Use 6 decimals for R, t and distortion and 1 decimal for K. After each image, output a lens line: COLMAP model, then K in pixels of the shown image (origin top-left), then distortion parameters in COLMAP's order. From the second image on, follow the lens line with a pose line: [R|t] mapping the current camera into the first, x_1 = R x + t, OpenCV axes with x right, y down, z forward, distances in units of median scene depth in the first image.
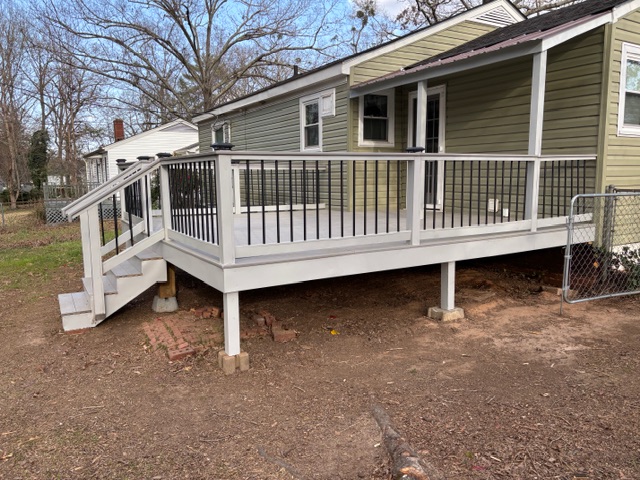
lens RADIAL K [[489.2, 0, 320.0], [0, 489.2, 240.0], [0, 0, 1]] dist [0.118598, 0.000475]
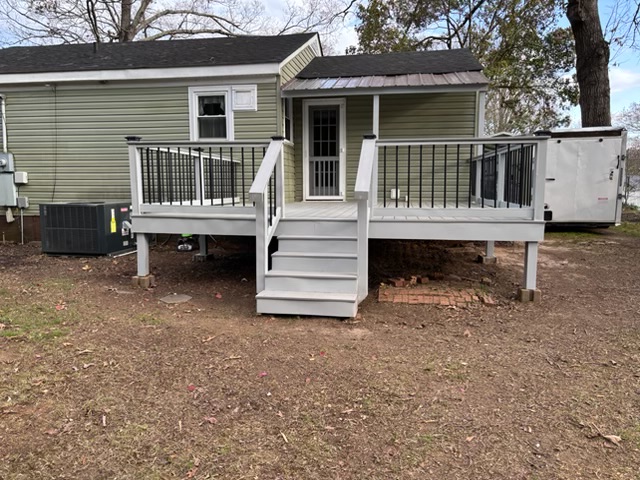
lens RADIAL K [[483.3, 0, 320.0], [0, 483.3, 240.0], [0, 0, 1]] dist [0.044332, 0.000969]
pose [[0.654938, -0.077315, 0.751717, -0.645253], [0.094518, 0.995322, 0.020020, 0.008056], [-0.749749, 0.057939, 0.659181, 0.240536]]
